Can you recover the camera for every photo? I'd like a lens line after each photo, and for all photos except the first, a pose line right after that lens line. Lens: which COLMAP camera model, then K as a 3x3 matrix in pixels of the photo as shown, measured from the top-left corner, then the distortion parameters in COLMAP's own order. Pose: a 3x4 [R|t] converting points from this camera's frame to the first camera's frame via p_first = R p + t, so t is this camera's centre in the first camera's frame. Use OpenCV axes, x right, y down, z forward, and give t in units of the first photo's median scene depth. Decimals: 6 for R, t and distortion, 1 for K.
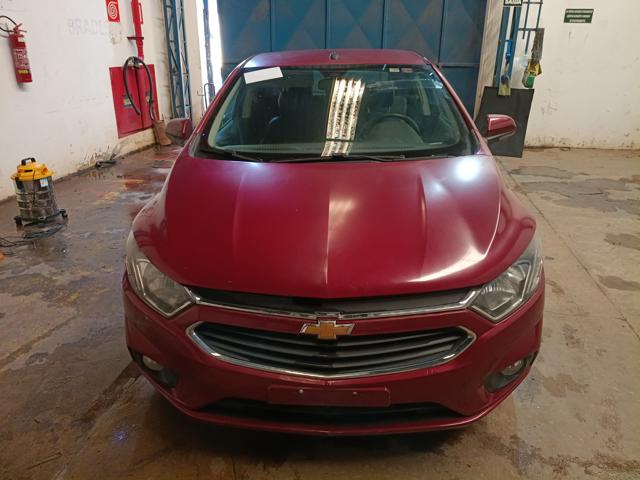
lens RADIAL K [[483.2, 0, 319.6], [0, 483.2, 242.8], [0, 0, 1]] dist [0.003365, -0.029302]
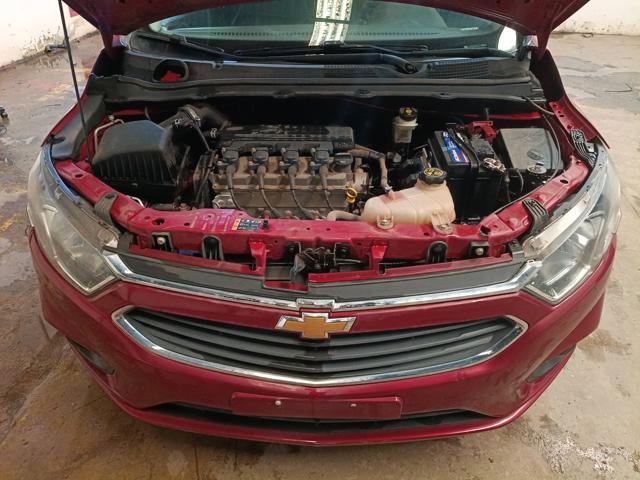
lens RADIAL K [[483.2, 0, 319.9], [0, 483.2, 243.0], [0, 0, 1]] dist [0.003365, -0.029302]
pose [[0.999740, 0.000567, 0.022793, 0.001722], [-0.005606, 0.975109, 0.221655, -0.019249], [-0.022100, -0.221725, 0.974859, 0.085525]]
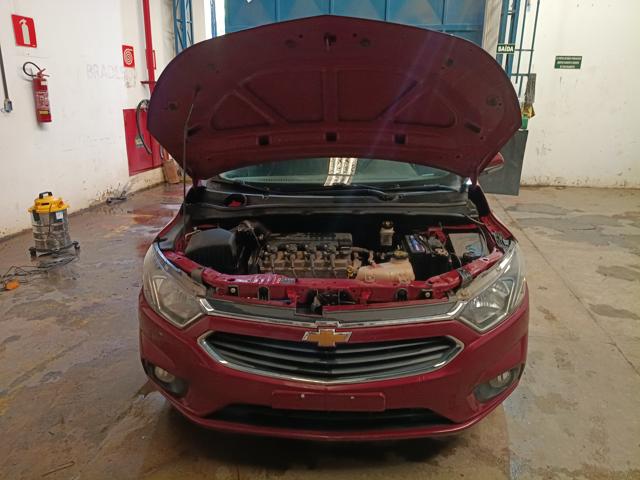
lens RADIAL K [[483.2, 0, 319.4], [0, 483.2, 243.2], [0, 0, 1]] dist [0.003365, -0.029302]
pose [[0.999972, 0.003482, -0.006649, 0.001316], [-0.004020, 0.996568, -0.082676, 0.013385], [0.006339, 0.082700, 0.996554, -0.025615]]
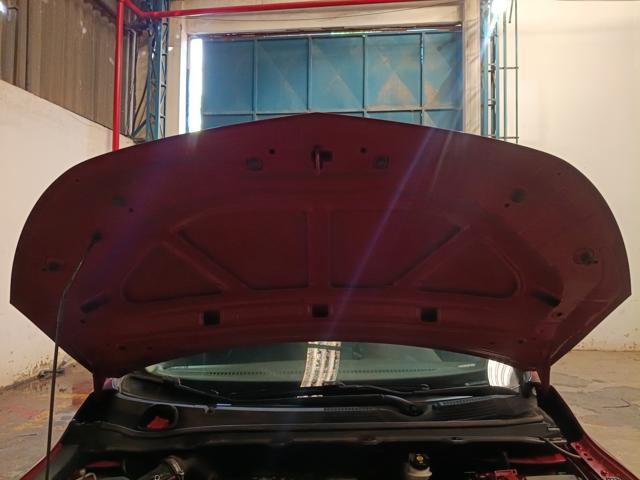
lens RADIAL K [[483.2, 0, 320.0], [0, 483.2, 236.6], [0, 0, 1]] dist [0.003365, -0.029302]
pose [[0.999094, 0.003757, 0.042399, -0.002082], [0.013711, 0.914591, -0.404147, -0.033149], [-0.040296, 0.404363, 0.913711, 0.098397]]
